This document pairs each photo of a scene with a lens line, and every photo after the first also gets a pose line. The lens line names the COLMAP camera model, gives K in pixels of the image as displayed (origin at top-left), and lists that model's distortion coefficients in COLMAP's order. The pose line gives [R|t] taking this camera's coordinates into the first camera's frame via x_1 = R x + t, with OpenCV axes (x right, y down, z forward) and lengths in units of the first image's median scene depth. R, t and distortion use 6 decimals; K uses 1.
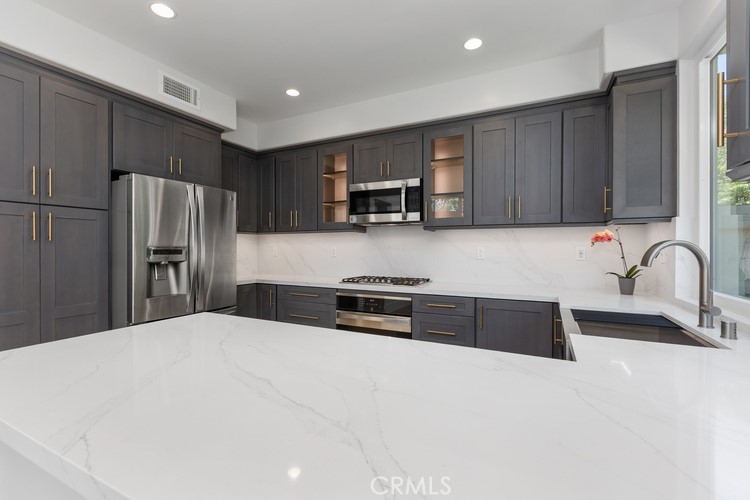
lens RADIAL K [[336.1, 0, 372.8], [0, 336.1, 247.3], [0, 0, 1]] dist [0.001881, 0.000389]
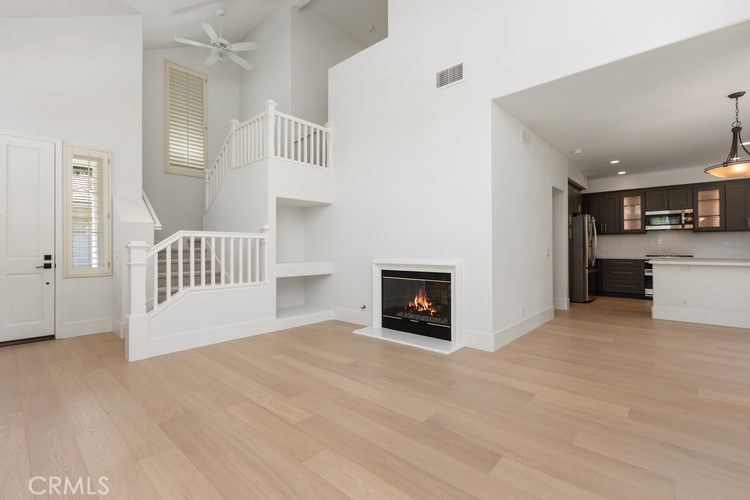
lens RADIAL K [[336.1, 0, 372.8], [0, 336.1, 247.3], [0, 0, 1]] dist [0.001881, 0.000389]
pose [[0.967361, -0.001248, -0.253398, -1.324352], [0.000099, 0.999990, -0.004548, 0.055086], [0.253401, 0.004375, 0.967351, -1.659912]]
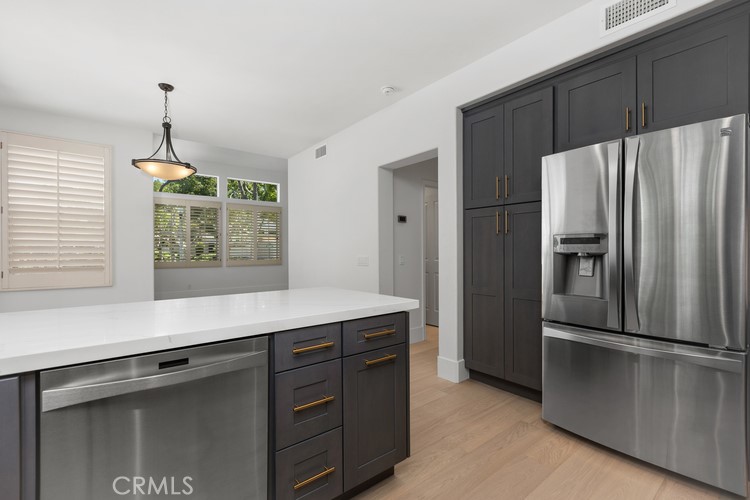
lens RADIAL K [[336.1, 0, 372.8], [0, 336.1, 247.3], [0, 0, 1]] dist [0.001881, 0.000389]
pose [[-0.411845, -0.006217, -0.911232, 0.249098], [0.003065, 0.999962, -0.008208, 0.028098], [0.911249, -0.006173, -0.411811, 0.728820]]
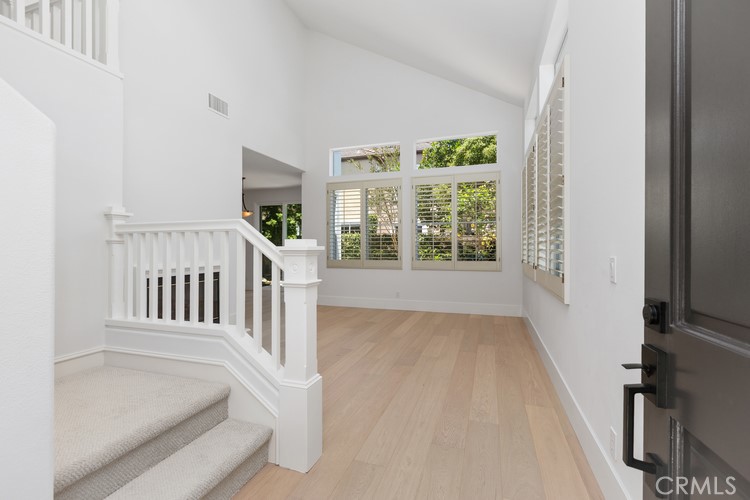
lens RADIAL K [[340.3, 0, 375.0], [0, 340.3, 250.0], [0, 0, 1]] dist [0.001703, 0.000178]
pose [[-0.149188, -0.003238, 0.988804, -2.961322], [0.005086, 0.999979, 0.004042, 0.045465], [-0.988796, 0.005632, -0.149168, -0.827595]]
